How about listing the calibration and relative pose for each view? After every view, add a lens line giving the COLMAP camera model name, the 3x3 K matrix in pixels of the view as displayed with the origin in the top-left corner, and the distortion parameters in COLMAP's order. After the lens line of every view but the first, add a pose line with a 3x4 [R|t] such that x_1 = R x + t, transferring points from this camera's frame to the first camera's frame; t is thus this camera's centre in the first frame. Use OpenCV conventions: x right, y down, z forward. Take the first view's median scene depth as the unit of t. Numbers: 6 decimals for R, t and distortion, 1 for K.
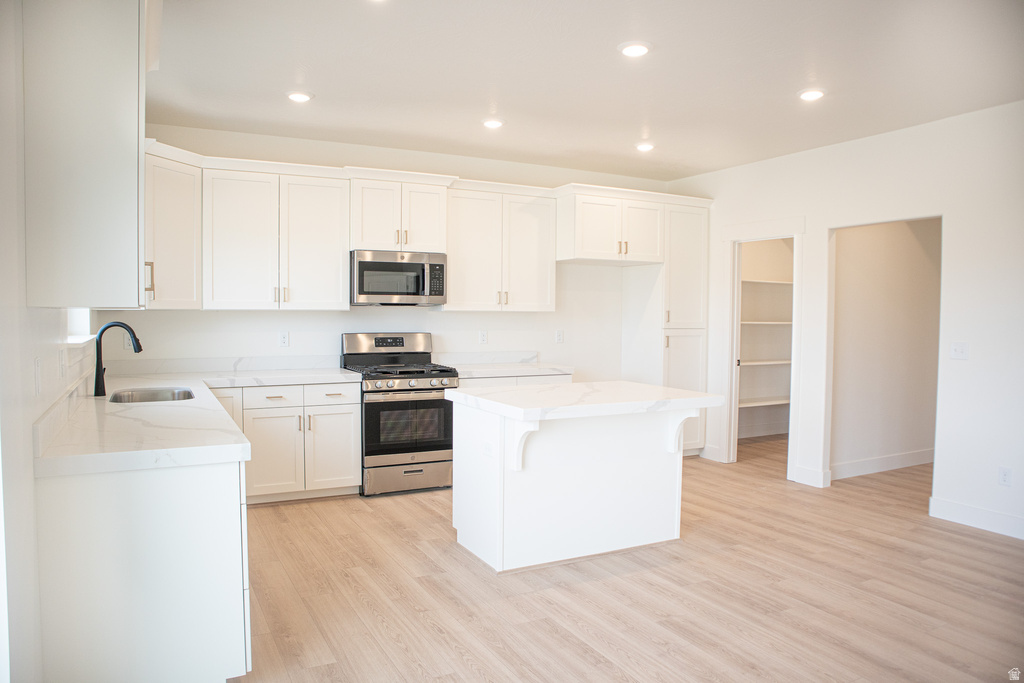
lens RADIAL K [[707.6, 0, 511.8], [0, 707.6, 352.0], [0, 0, 1]] dist [-0.076530, 0.002274]
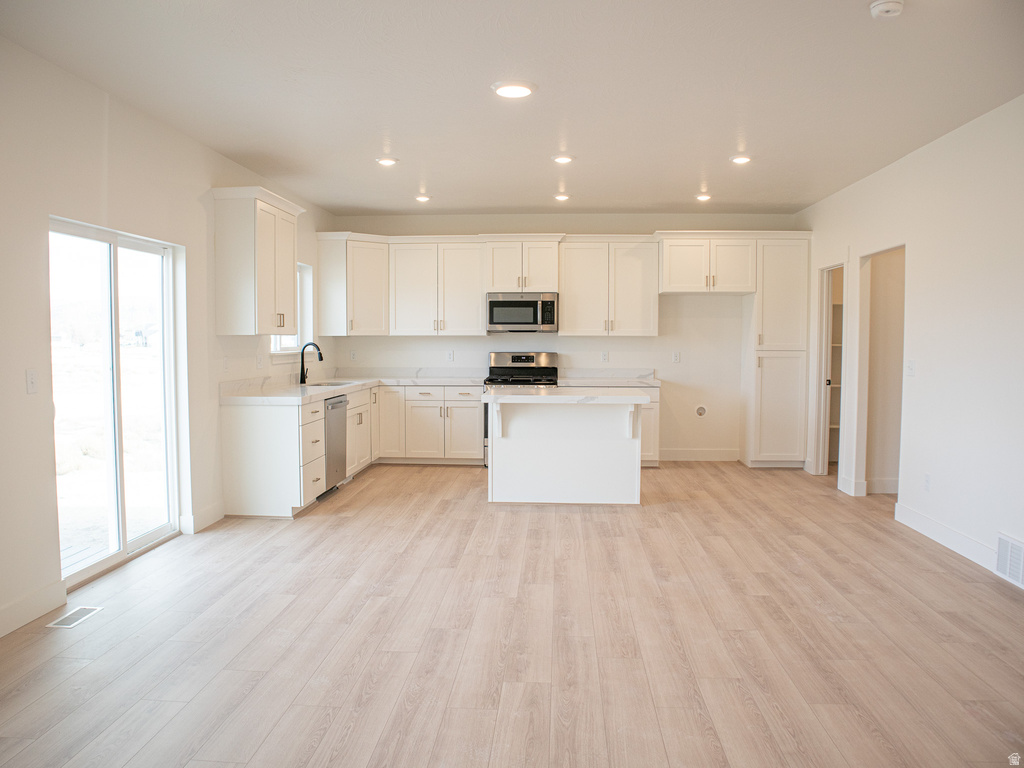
lens RADIAL K [[792.1, 0, 512.0], [0, 792.1, 384.0], [0, 0, 1]] dist [-0.074419, 0.000028]
pose [[0.858420, 0.023844, -0.512392, 0.607051], [-0.023932, 0.999693, 0.006427, 0.025013], [0.512388, 0.006746, 0.858727, -0.320686]]
